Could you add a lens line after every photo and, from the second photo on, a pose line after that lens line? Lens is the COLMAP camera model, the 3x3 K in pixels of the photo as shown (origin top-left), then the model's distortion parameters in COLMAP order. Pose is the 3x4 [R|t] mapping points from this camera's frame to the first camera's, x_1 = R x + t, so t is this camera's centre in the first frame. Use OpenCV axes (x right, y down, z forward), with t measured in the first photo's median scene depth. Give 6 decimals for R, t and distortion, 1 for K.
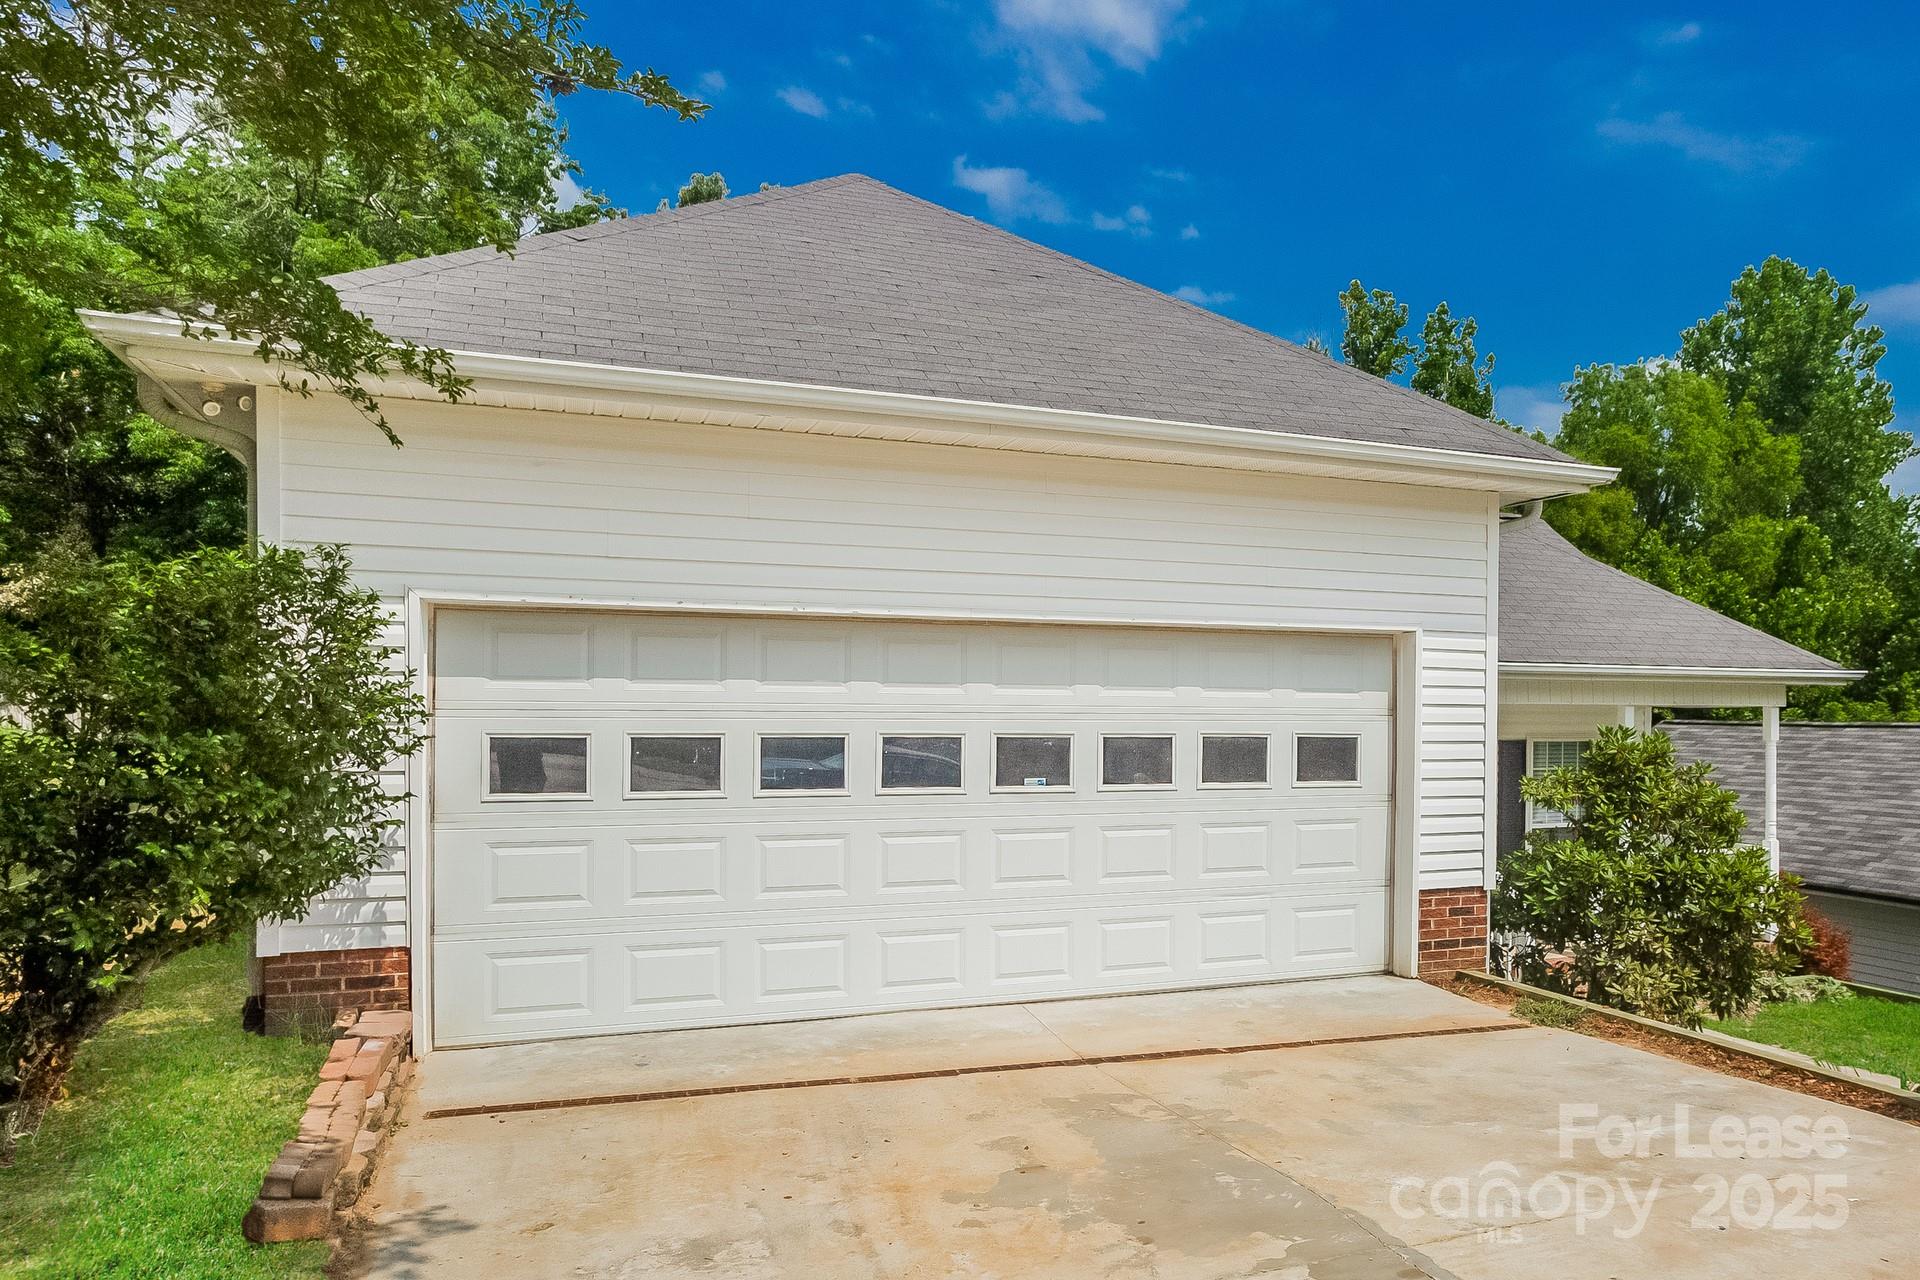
lens RADIAL K [[1208.1, 0, 958.0], [0, 1208.1, 636.7], [0, 0, 1]] dist [-0.003170, -0.000309]
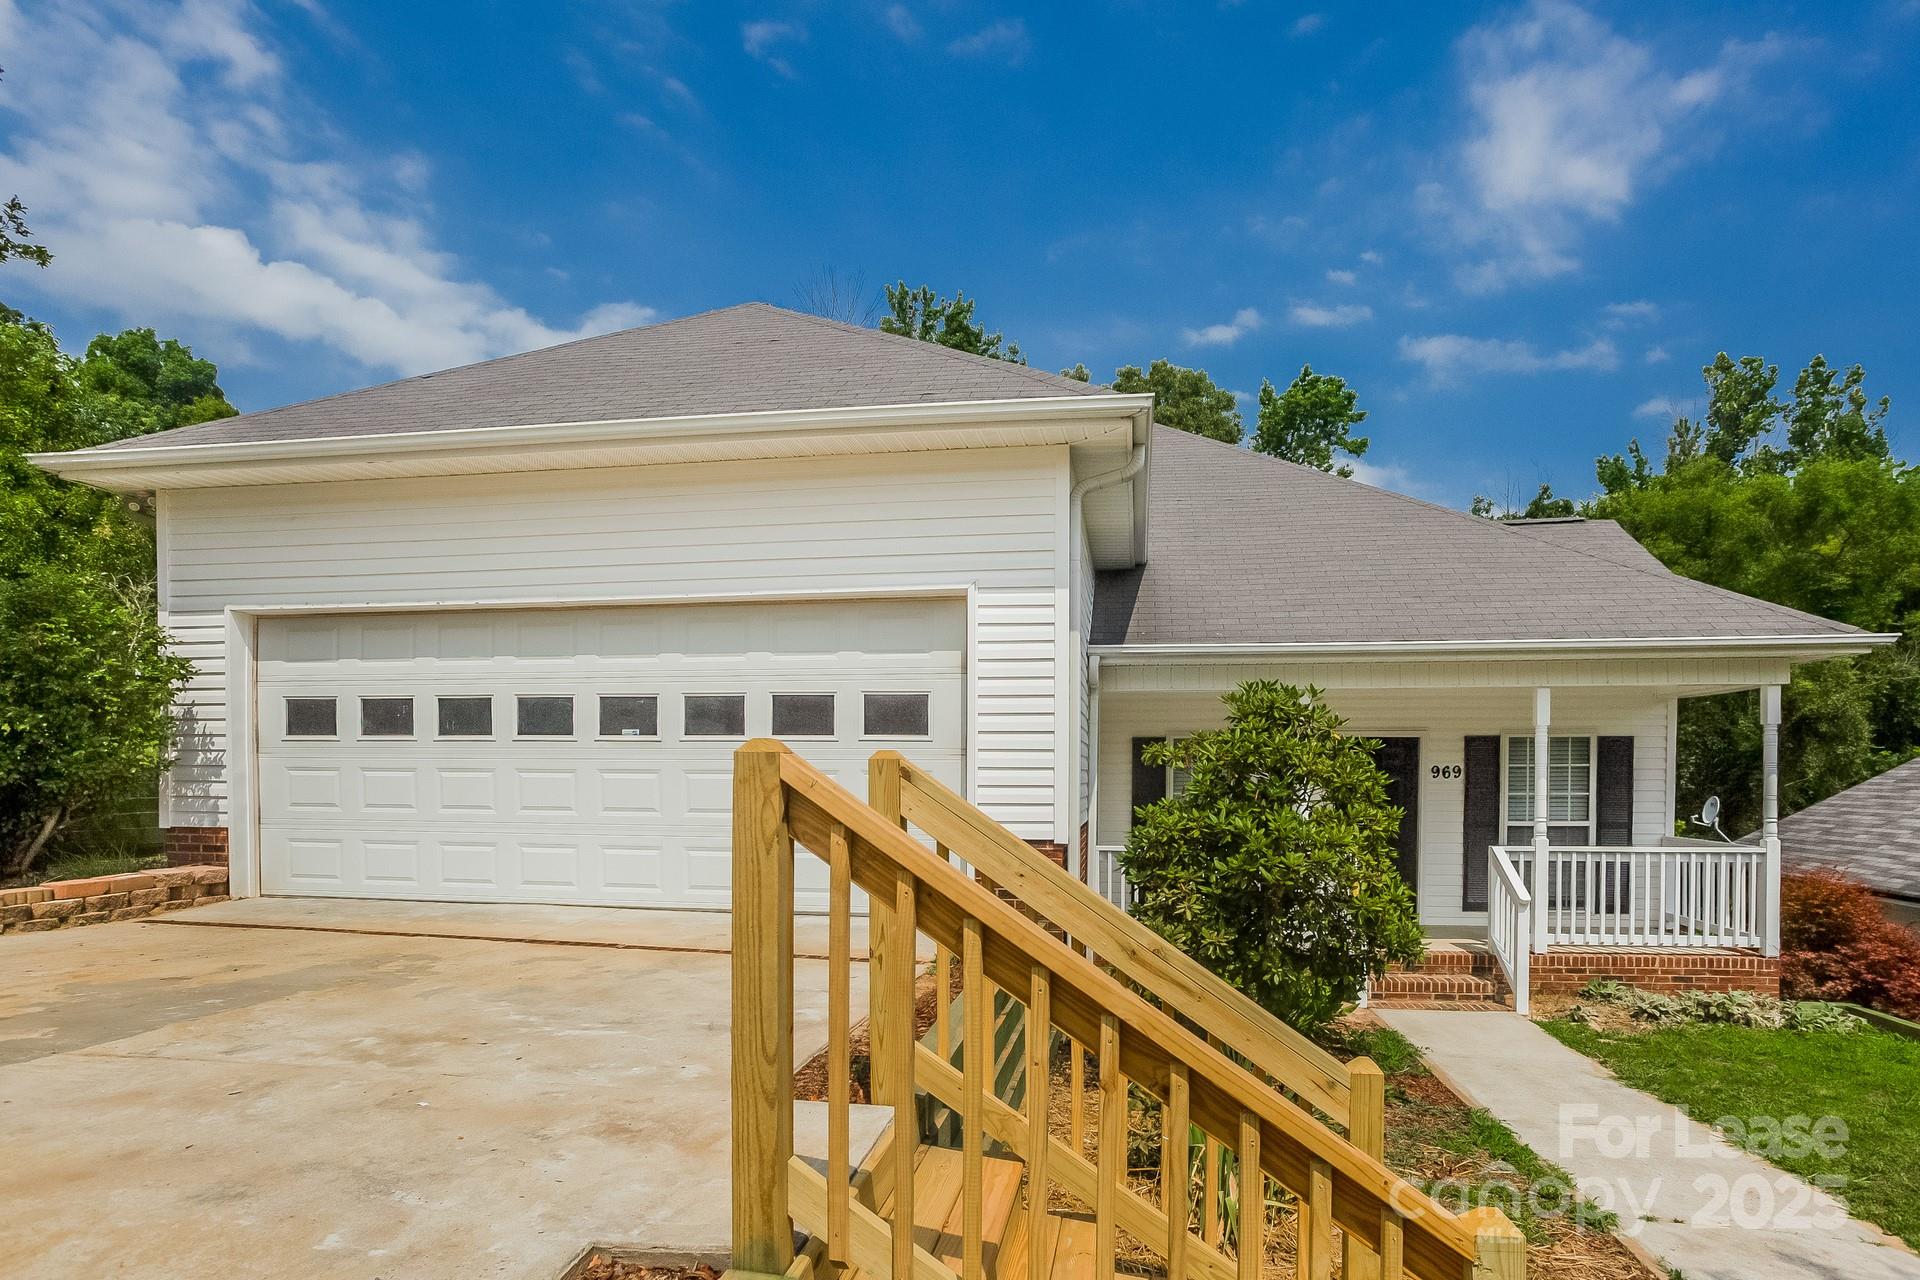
lens RADIAL K [[977.7, 0, 960.2], [0, 977.7, 652.6], [0, 0, 1]] dist [-0.011271, 0.004965]
pose [[0.858998, -0.028268, -0.511198, 0.897271], [0.050939, 0.998239, 0.030395, 0.025443], [0.509438, -0.052149, 0.858926, 0.324188]]
